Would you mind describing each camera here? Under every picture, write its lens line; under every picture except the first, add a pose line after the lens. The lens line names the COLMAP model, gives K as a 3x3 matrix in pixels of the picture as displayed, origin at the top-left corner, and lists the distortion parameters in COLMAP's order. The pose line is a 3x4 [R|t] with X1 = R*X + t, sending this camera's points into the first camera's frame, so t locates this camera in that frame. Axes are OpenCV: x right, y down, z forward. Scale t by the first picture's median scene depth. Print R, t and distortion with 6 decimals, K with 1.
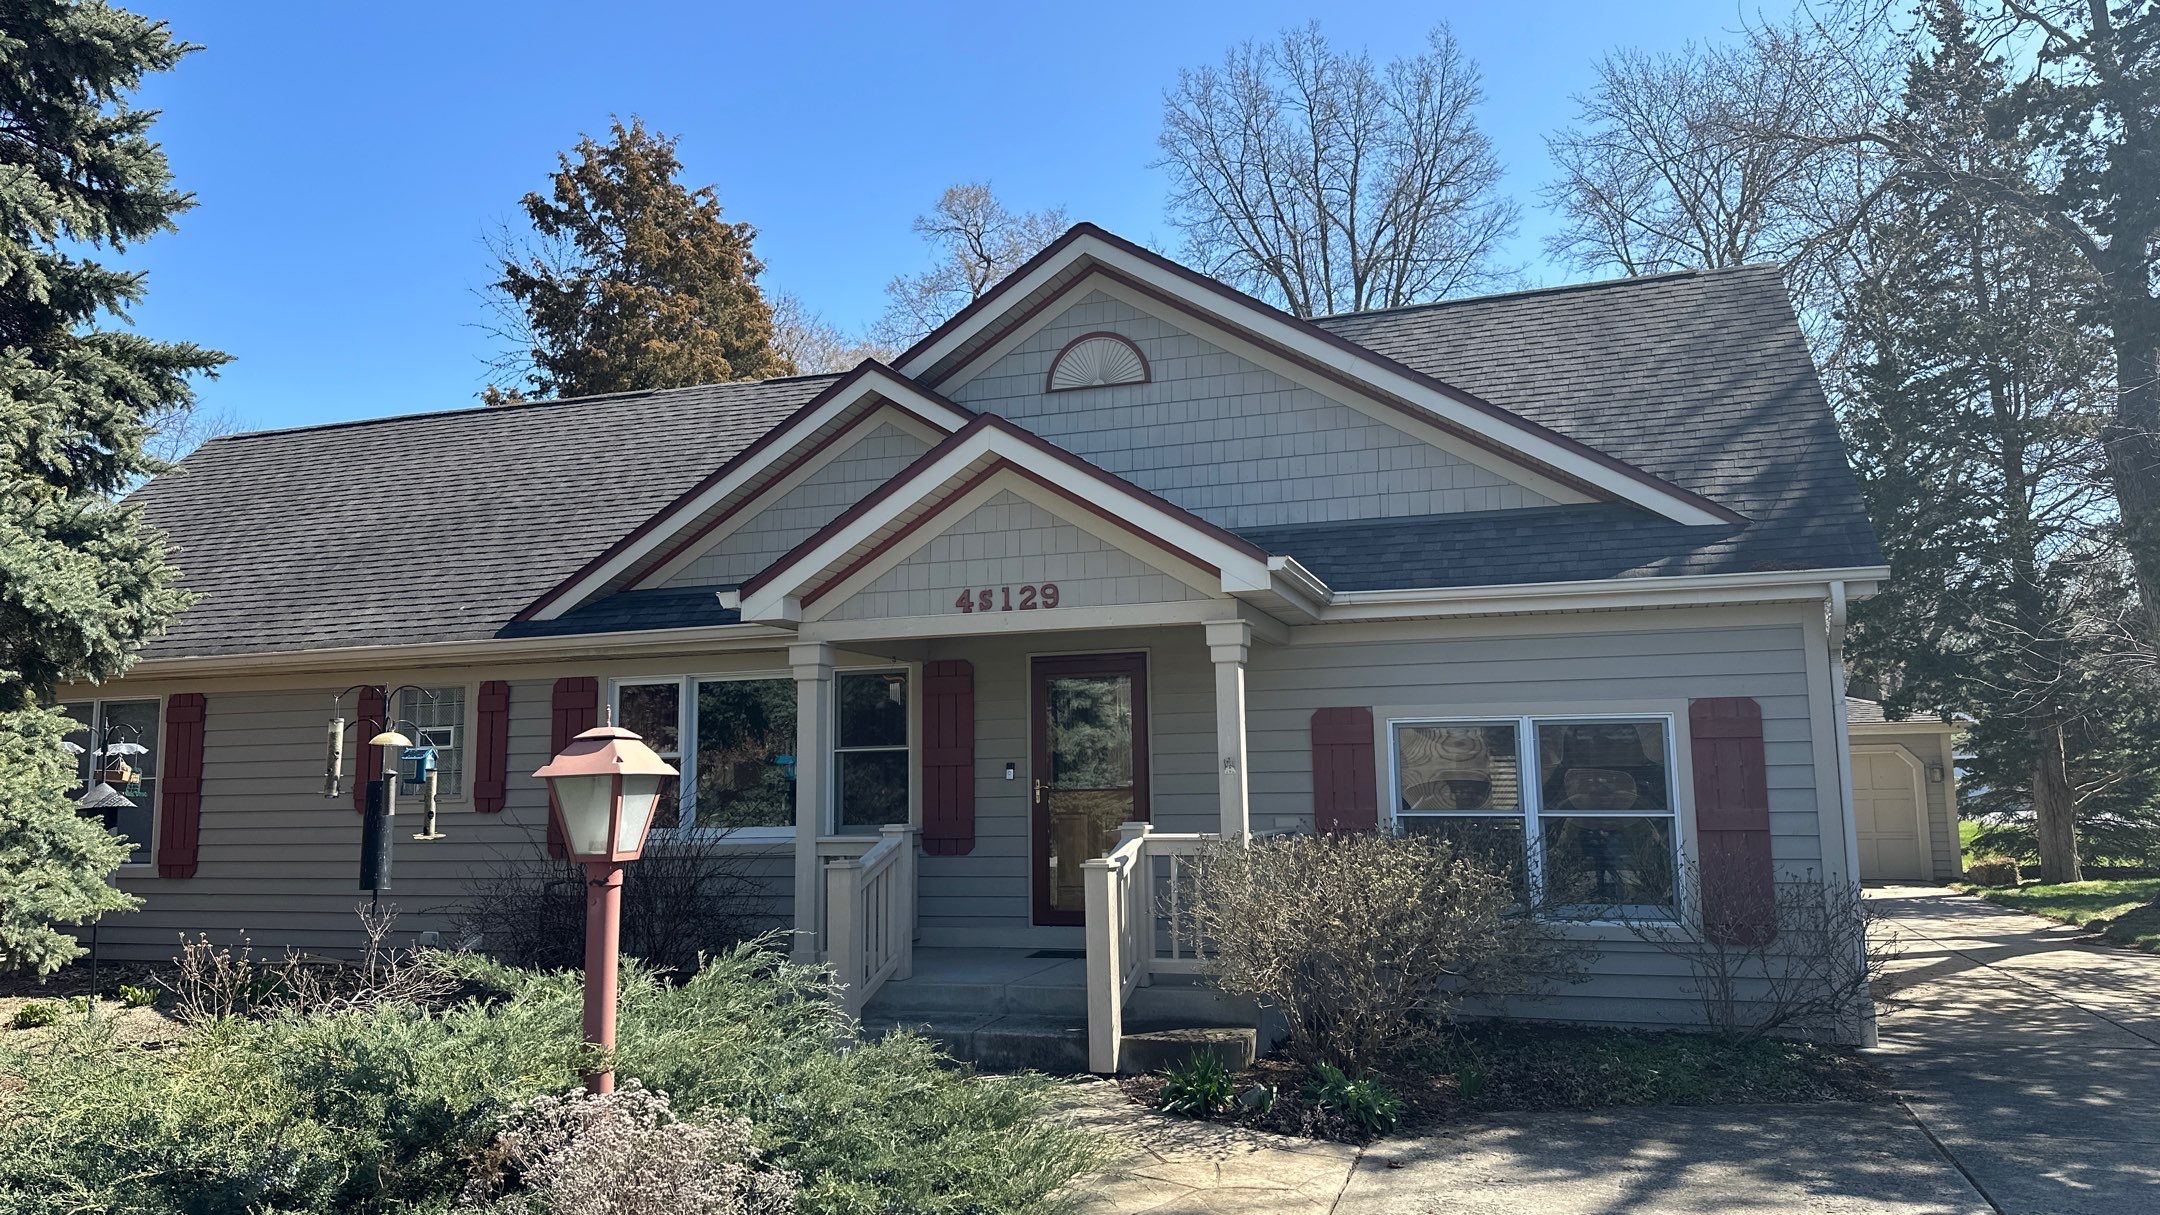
lens RADIAL K [[1492.3, 0, 1066.3], [0, 1492.3, 593.1], [0, 0, 1]] dist [0.067424, -0.011532]
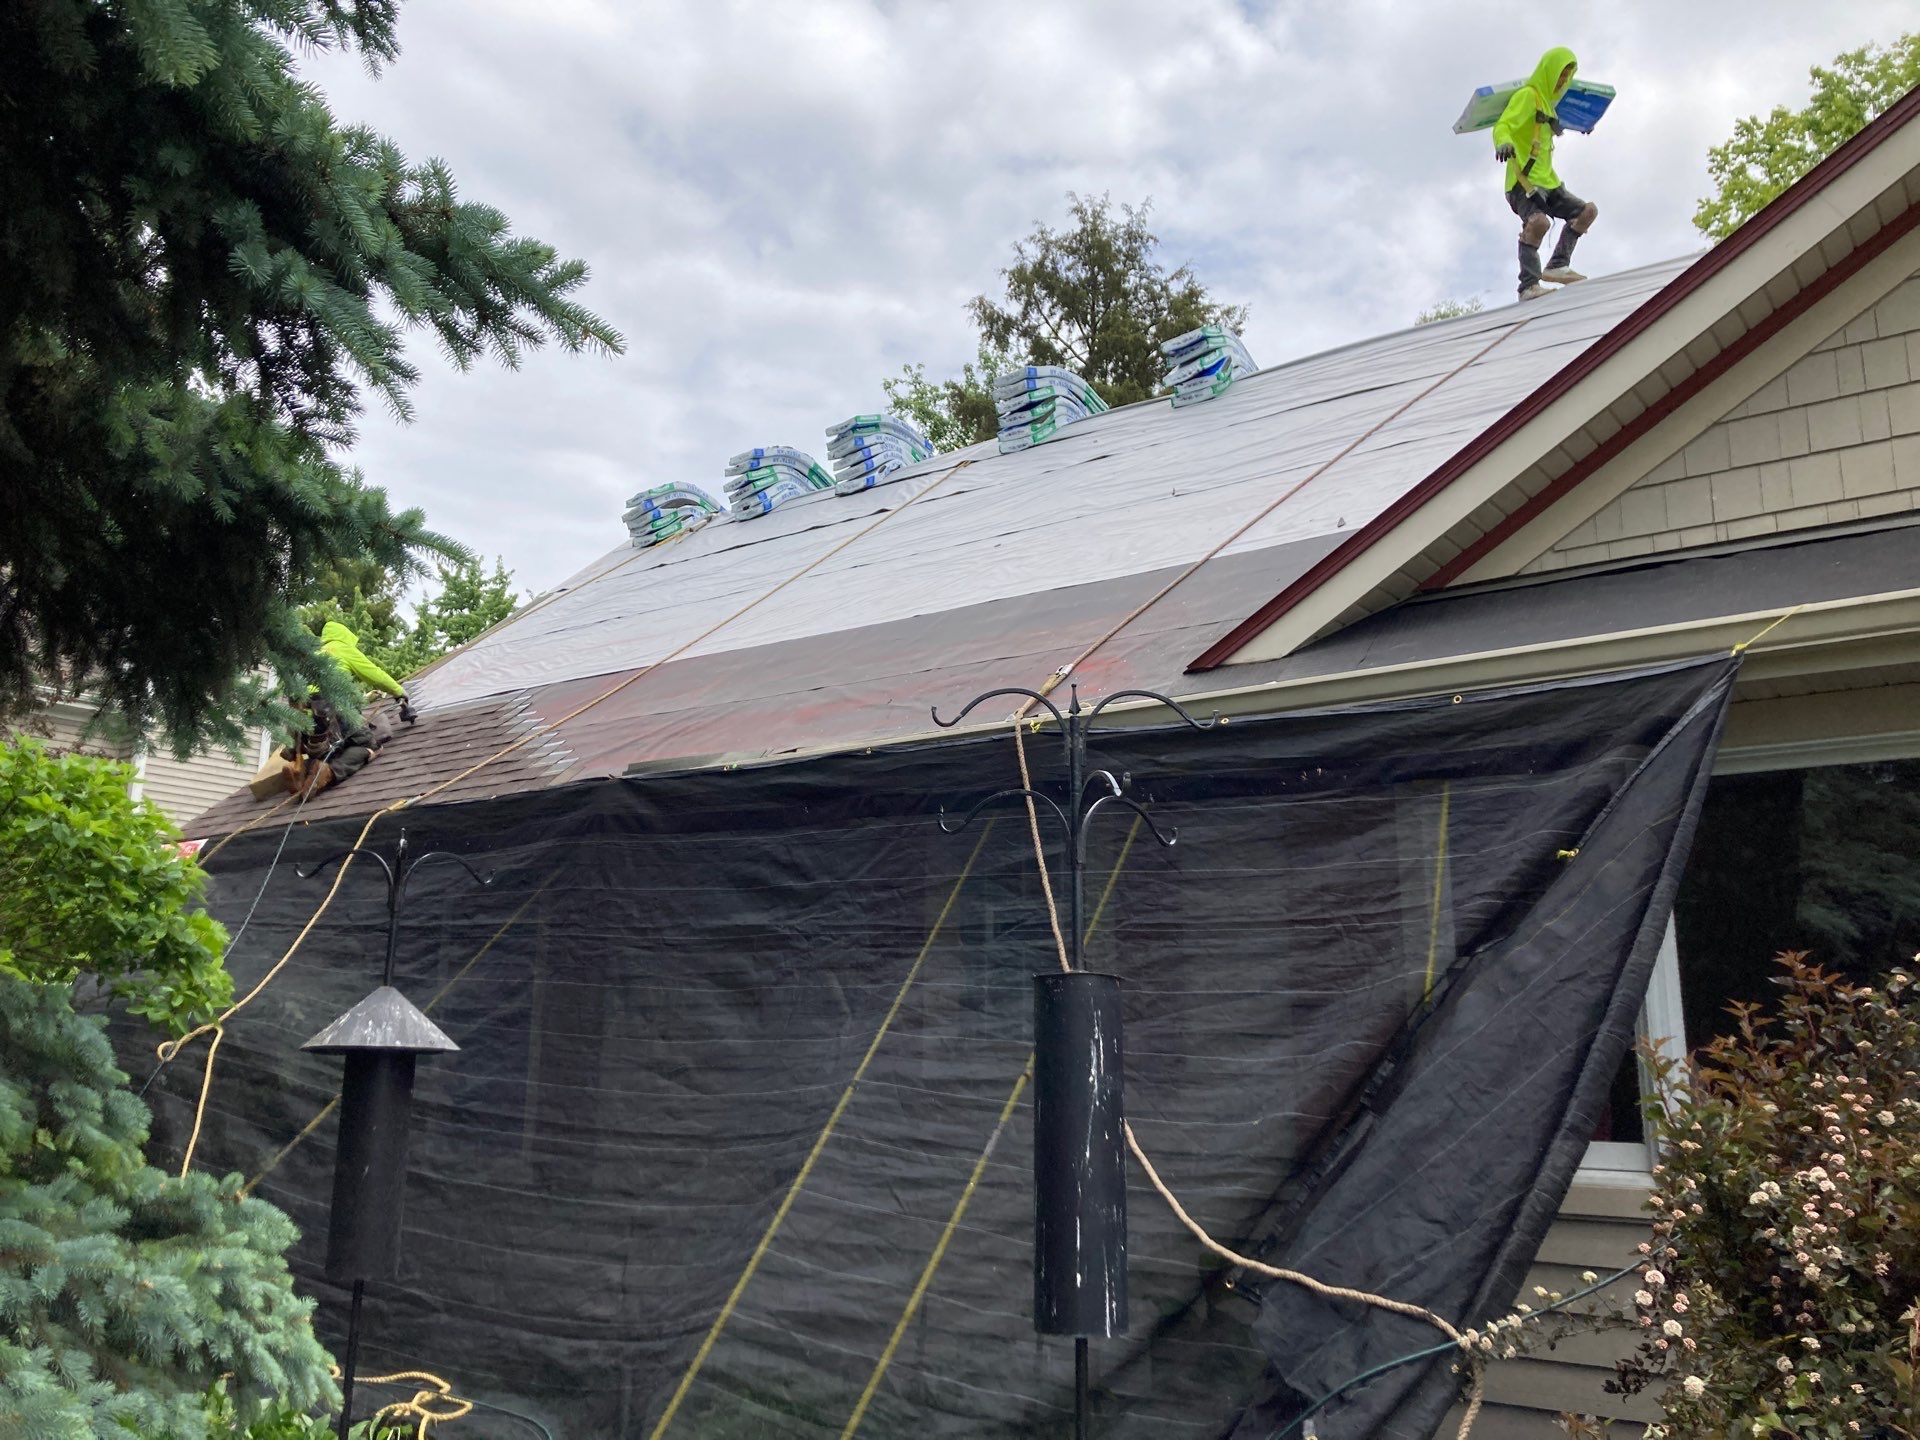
lens RADIAL K [[1561.2, 0, 938.3], [0, 1561.2, 706.7], [0, 0, 1]] dist [0.041200, -0.035565]
pose [[0.949527, -0.039786, -0.311151, -0.328897], [0.011171, 0.995584, -0.093211, 0.085194], [0.313486, 0.085030, 0.945778, 0.589035]]
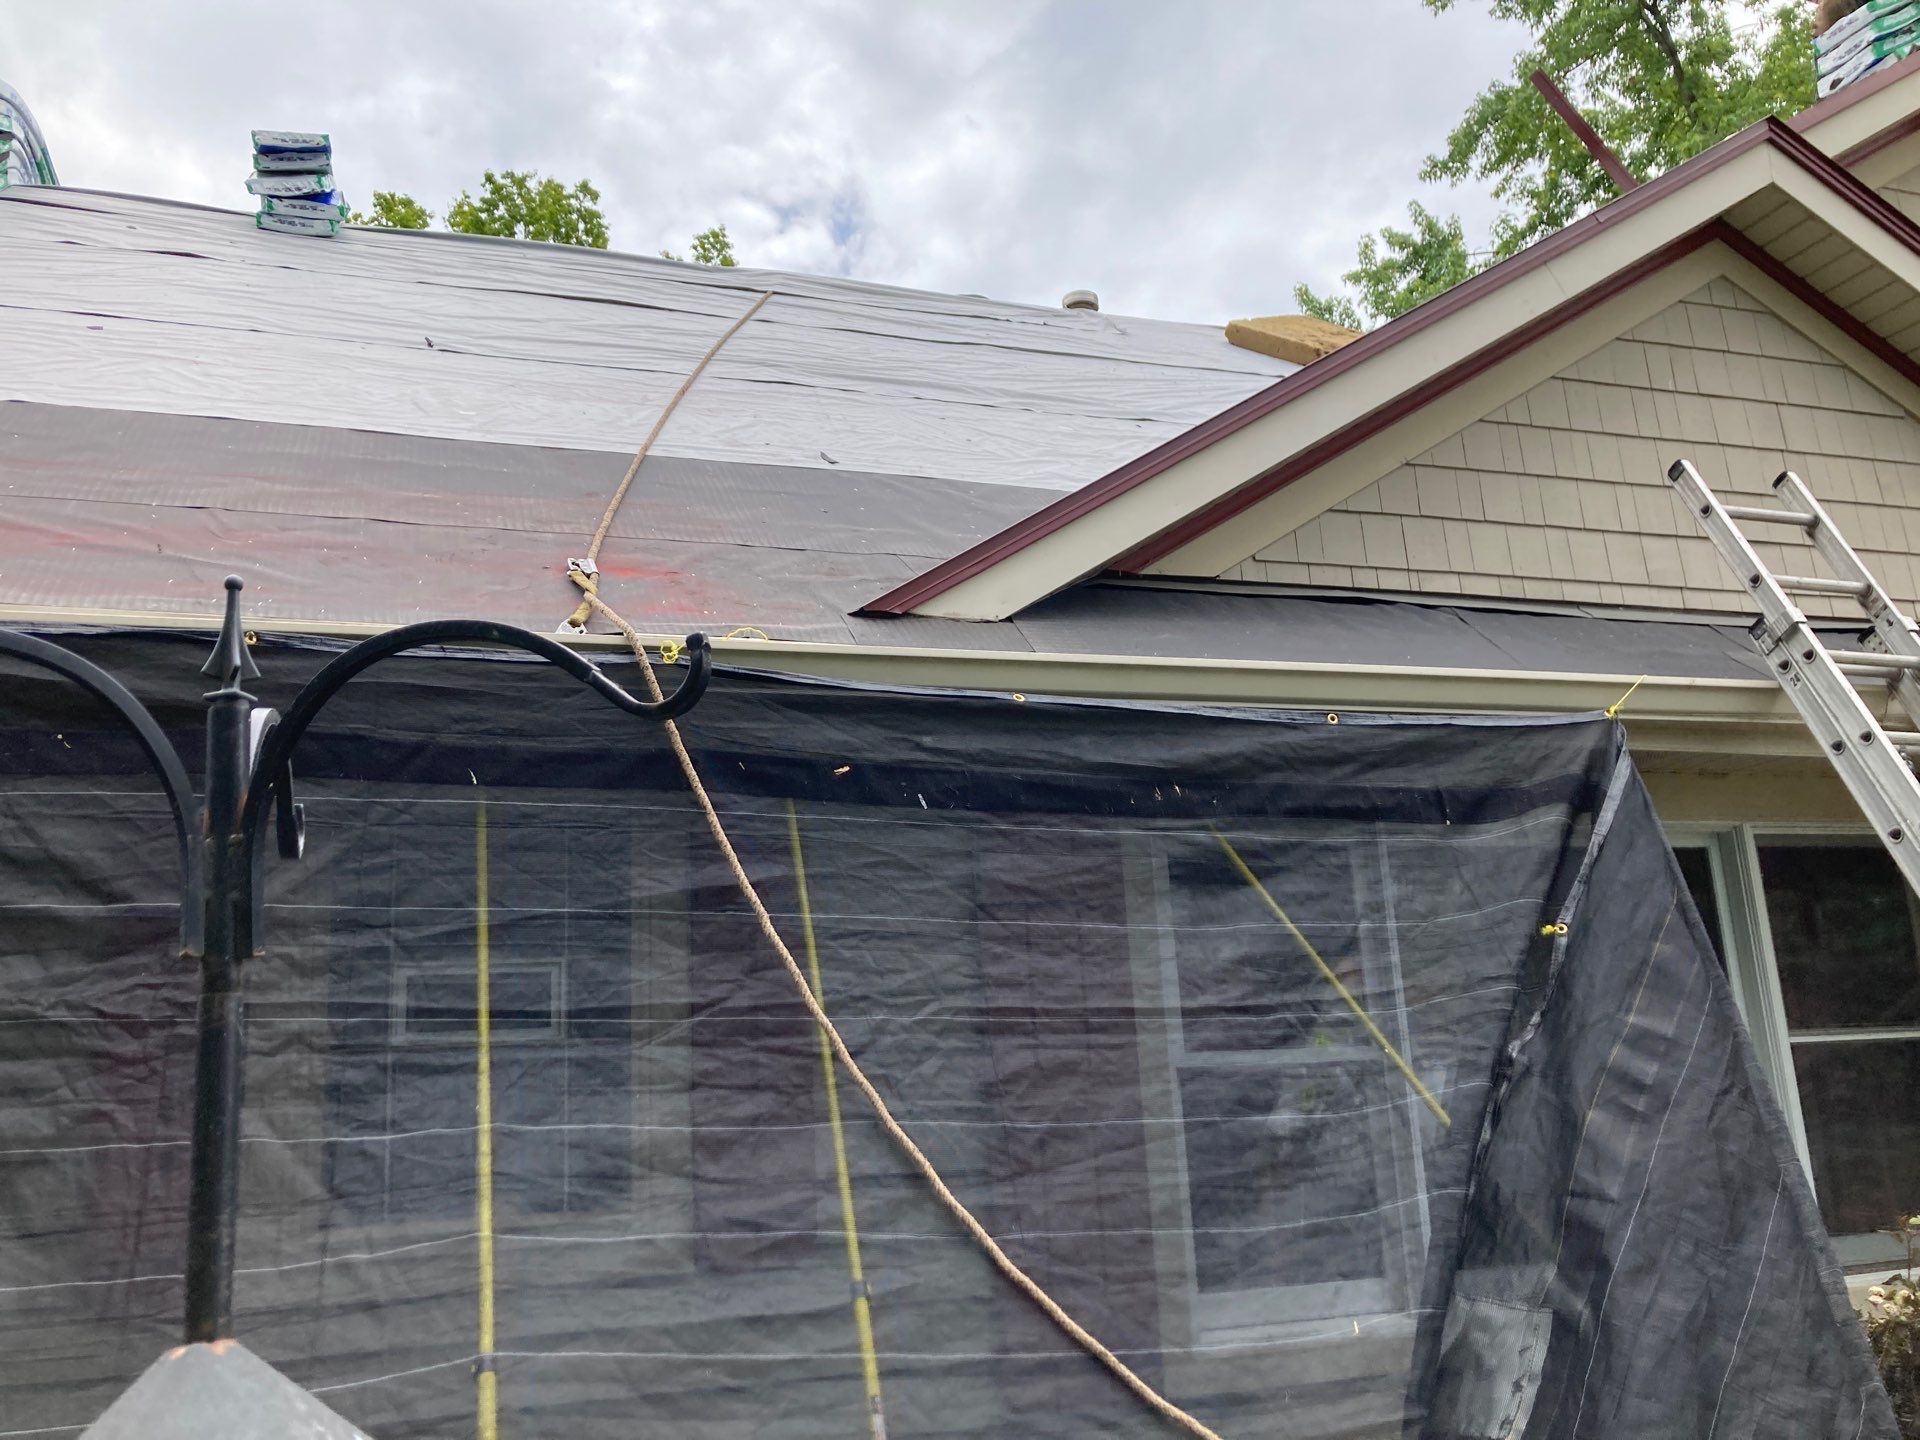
lens RADIAL K [[1561.2, 0, 936.7], [0, 1561.2, 718.8], [0, 0, 1]] dist [0.041200, -0.035565]
pose [[0.808937, 0.117913, 0.575950, -0.596005], [-0.048603, 0.989739, -0.134363, 0.093584], [-0.585883, 0.080699, 0.806367, 0.831646]]
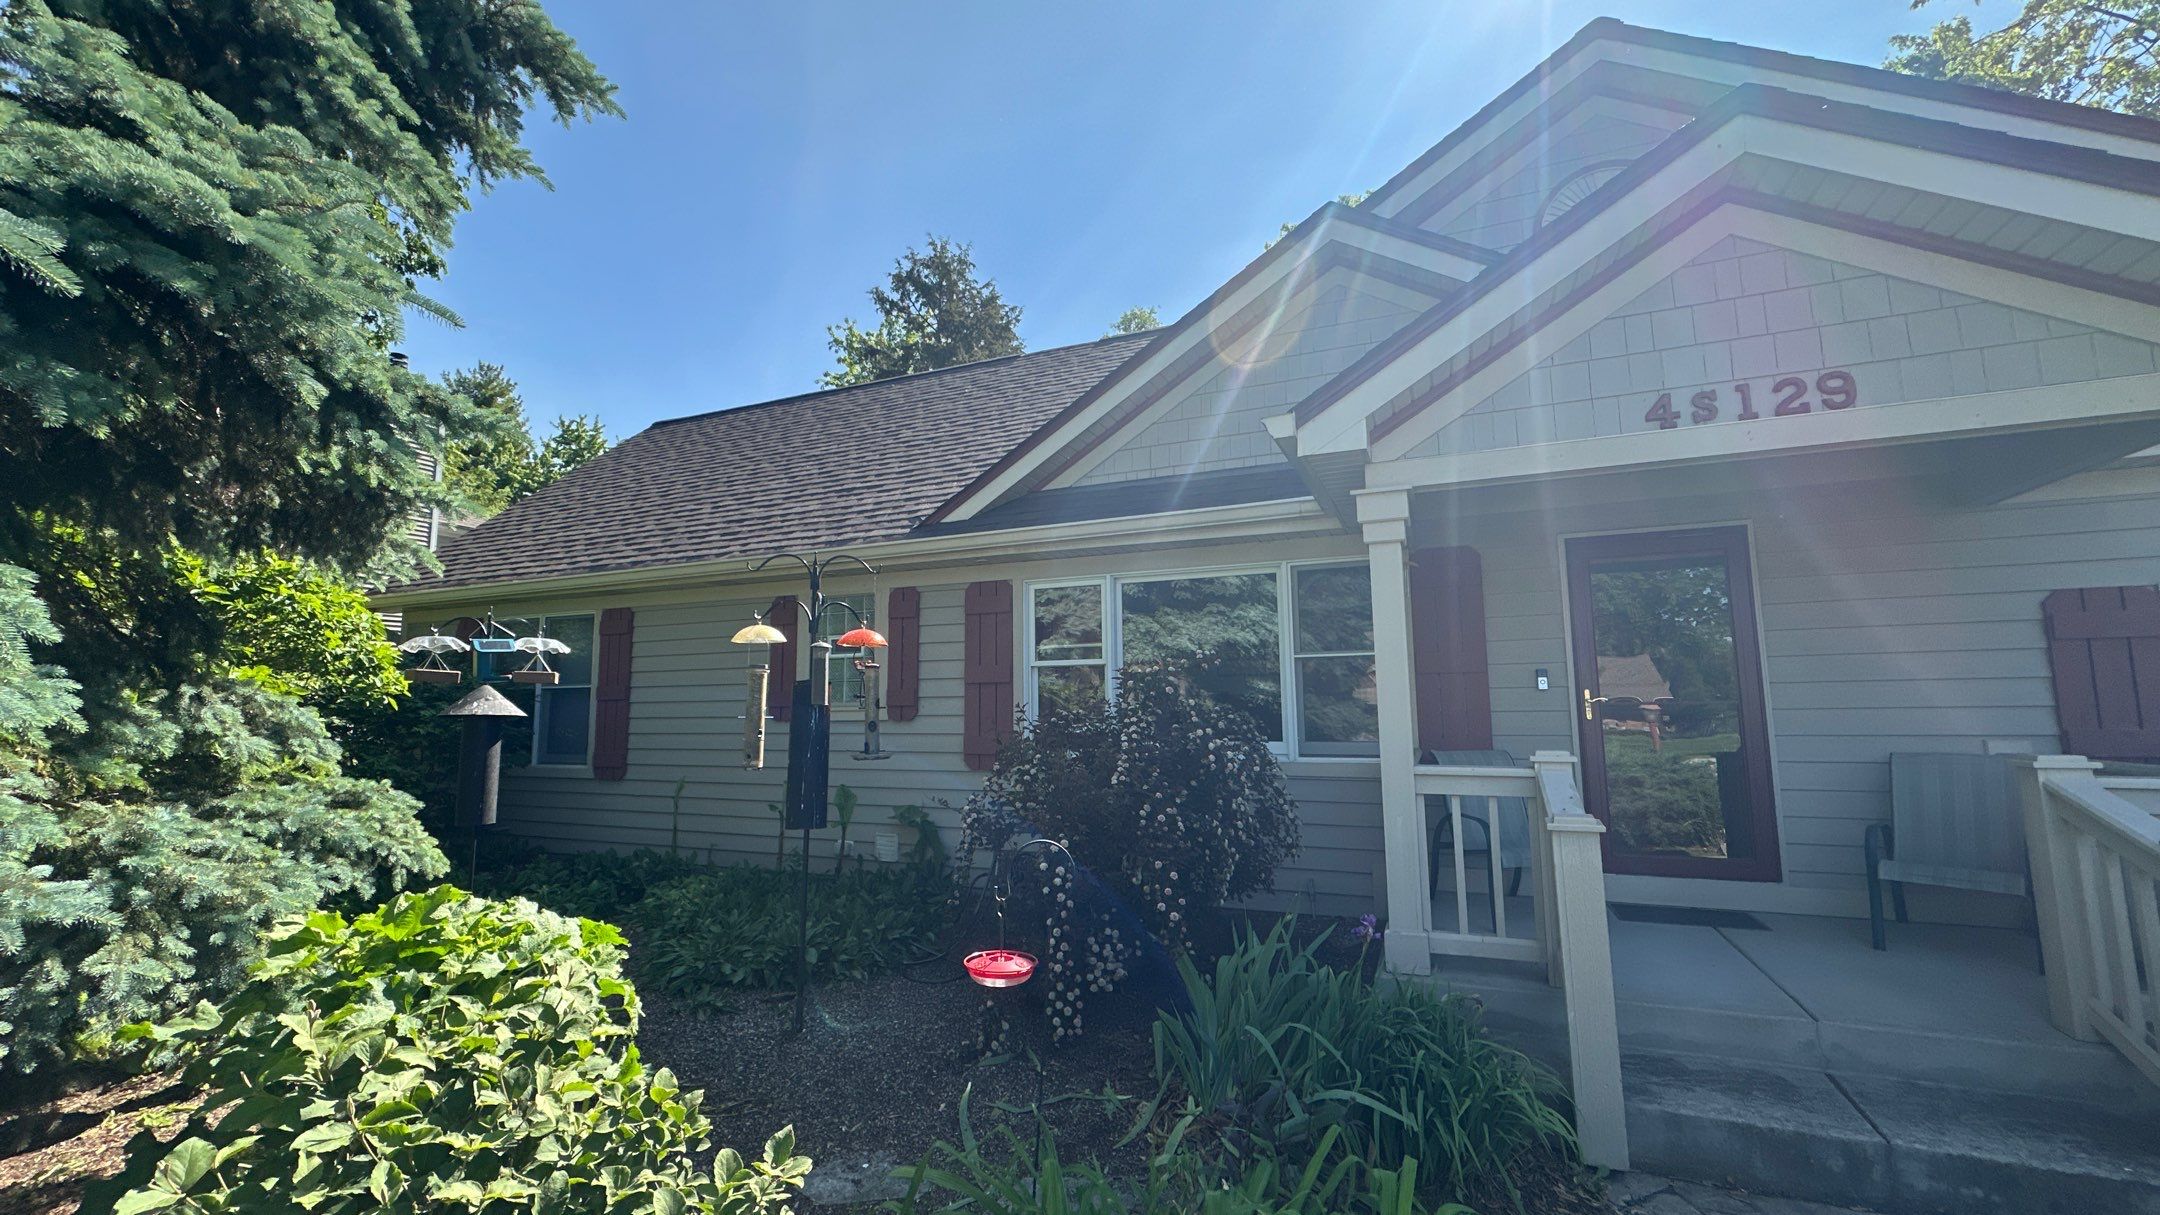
lens RADIAL K [[861.2, 0, 1077.7], [0, 861.2, 606.0], [0, 0, 1]] dist [-0.005059, -0.000509]
pose [[0.996525, -0.004689, -0.083165, -0.253844], [0.005950, 0.999871, 0.014924, 0.072436], [0.083084, -0.015367, 0.996424, 0.523316]]
